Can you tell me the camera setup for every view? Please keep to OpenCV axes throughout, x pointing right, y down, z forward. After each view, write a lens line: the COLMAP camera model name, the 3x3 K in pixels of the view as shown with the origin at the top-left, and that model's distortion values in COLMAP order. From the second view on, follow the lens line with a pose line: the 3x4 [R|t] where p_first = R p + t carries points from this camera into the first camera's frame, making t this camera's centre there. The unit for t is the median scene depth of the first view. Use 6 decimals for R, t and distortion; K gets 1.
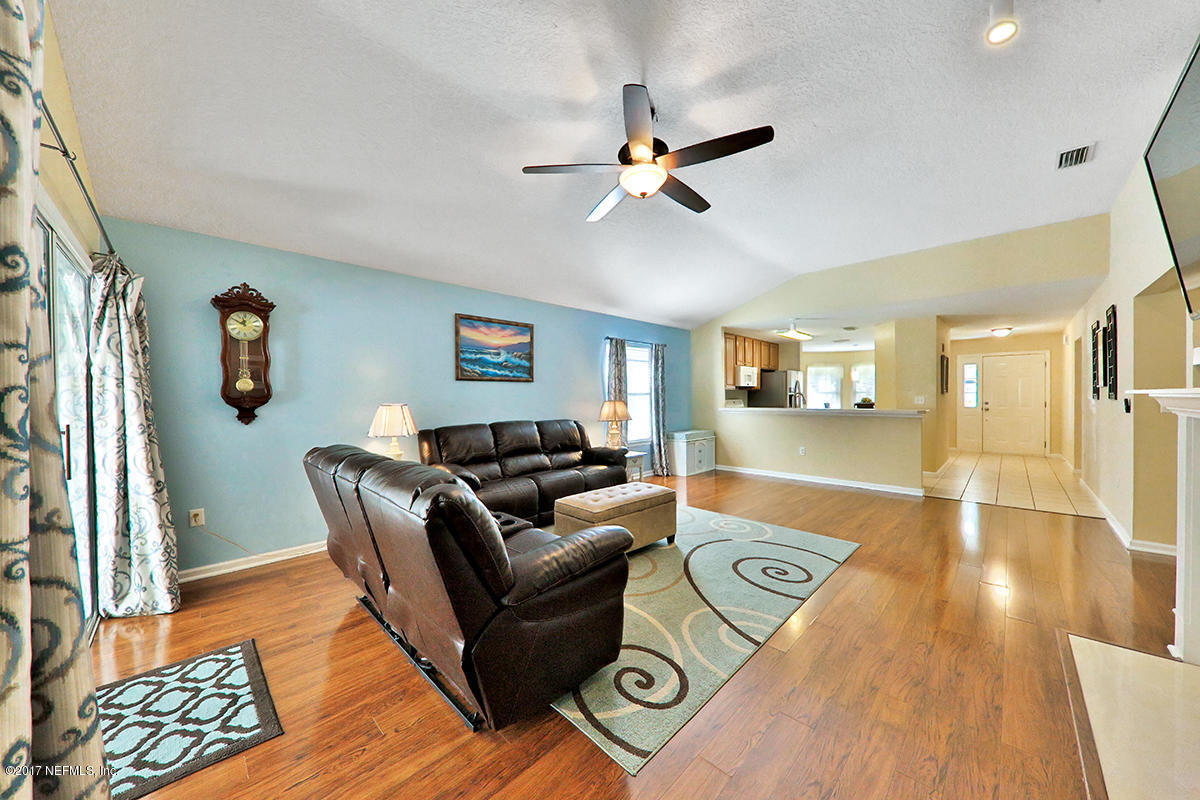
lens RADIAL K [[419.9, 0, 588.4], [0, 419.9, 399.2], [0, 0, 1]] dist [-0.001925, -0.001570]
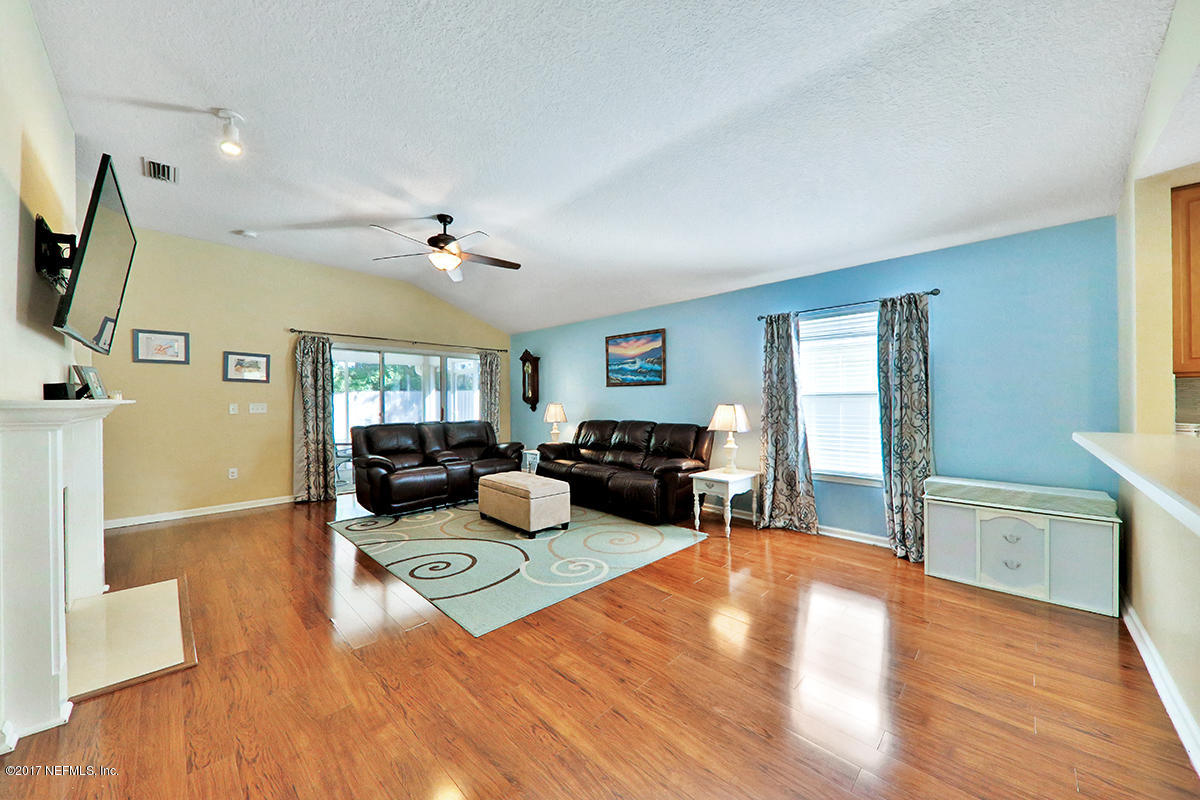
lens RADIAL K [[419.9, 0, 595.9], [0, 419.9, 406.0], [0, 0, 1]] dist [-0.001925, -0.001570]
pose [[0.011888, 0.023813, -0.999646, 0.997981], [0.002220, 0.999713, 0.023841, -0.014916], [0.999927, -0.002503, 0.011832, 0.916542]]
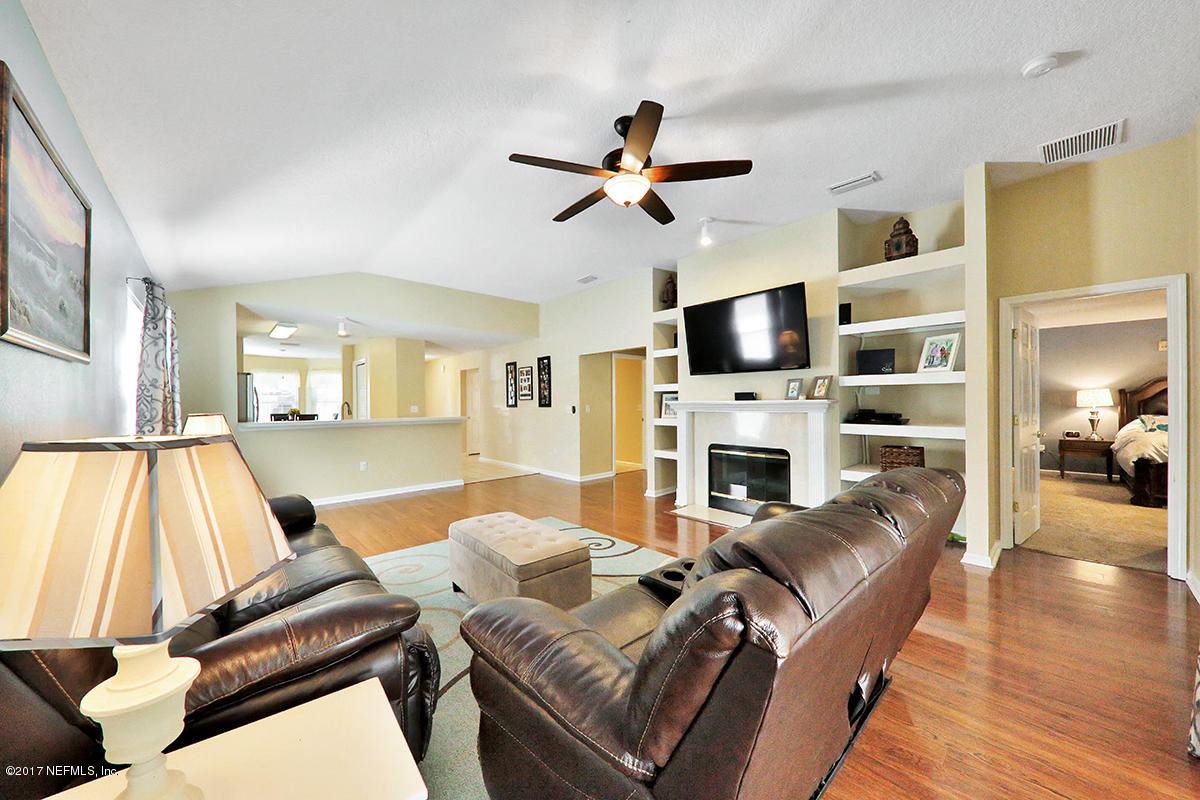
lens RADIAL K [[419.9, 0, 596.9], [0, 419.9, 399.5], [0, 0, 1]] dist [-0.001925, -0.001570]
pose [[0.045486, 0.016366, 0.998831, -0.526233], [0.008824, 0.999820, -0.016784, 0.000237], [-0.998926, 0.009577, 0.045333, 0.616781]]
